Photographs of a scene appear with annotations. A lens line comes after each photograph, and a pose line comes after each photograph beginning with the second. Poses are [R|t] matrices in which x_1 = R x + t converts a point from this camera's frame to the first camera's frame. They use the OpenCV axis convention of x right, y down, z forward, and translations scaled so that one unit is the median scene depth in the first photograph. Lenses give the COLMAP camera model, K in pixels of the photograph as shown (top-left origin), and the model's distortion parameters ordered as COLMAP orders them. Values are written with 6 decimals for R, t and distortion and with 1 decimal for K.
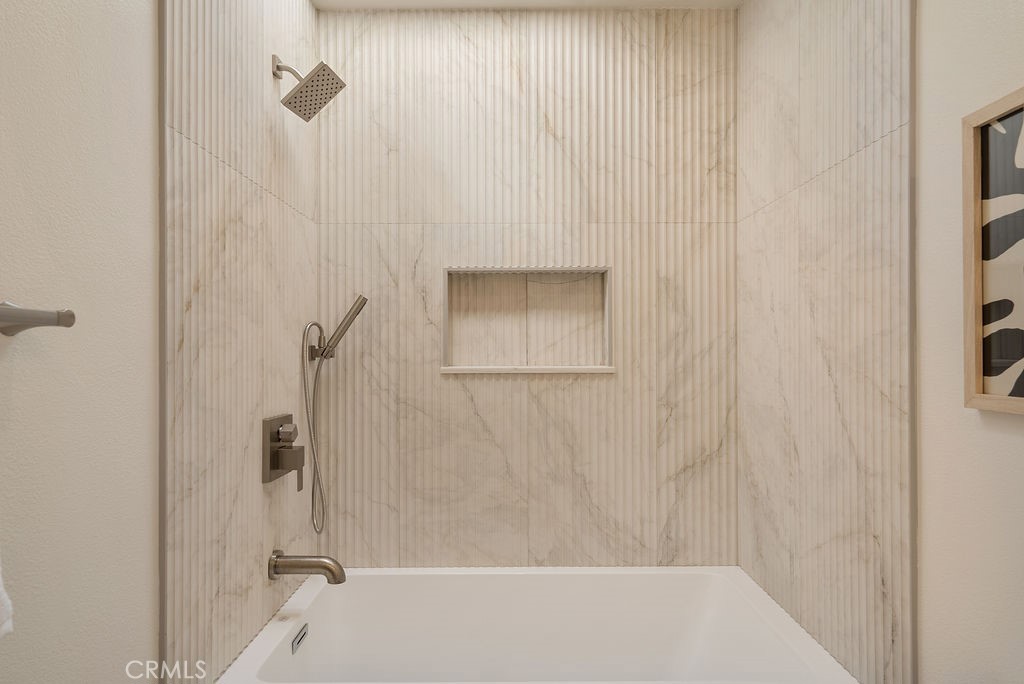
lens RADIAL K [[593.7, 0, 513.4], [0, 593.7, 352.8], [0, 0, 1]] dist [0.004969, 0.002308]
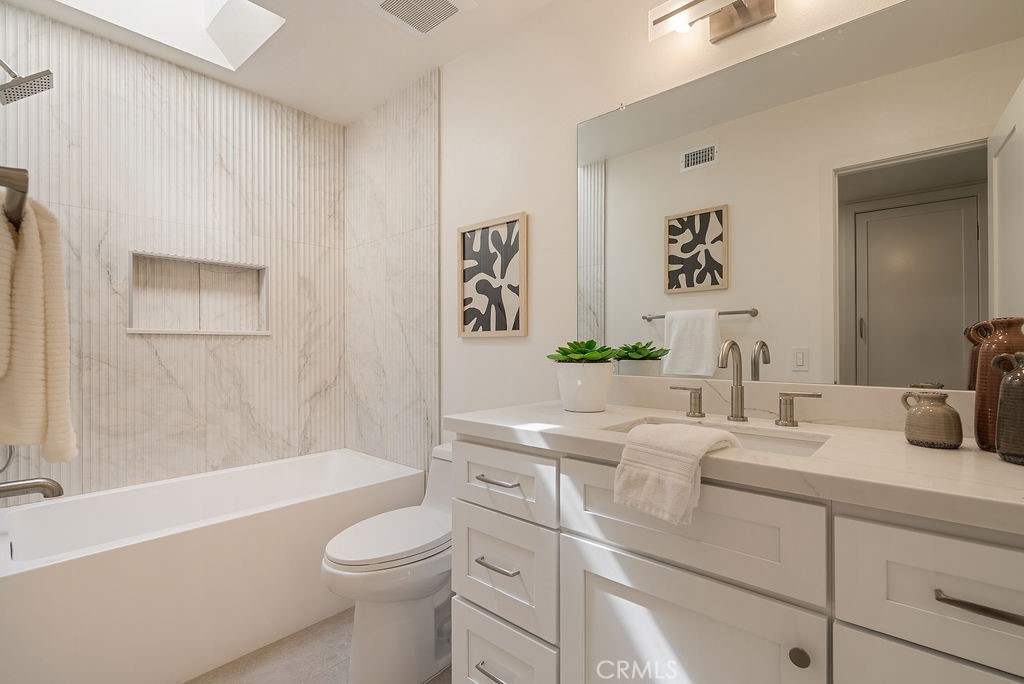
lens RADIAL K [[480.6, 0, 507.5], [0, 480.6, 369.9], [0, 0, 1]] dist [0.000033, 0.000247]
pose [[0.682115, -0.030095, 0.730625, -0.329694], [0.000181, 0.999160, 0.040987, 0.073286], [-0.731244, -0.027826, 0.681548, -0.311941]]
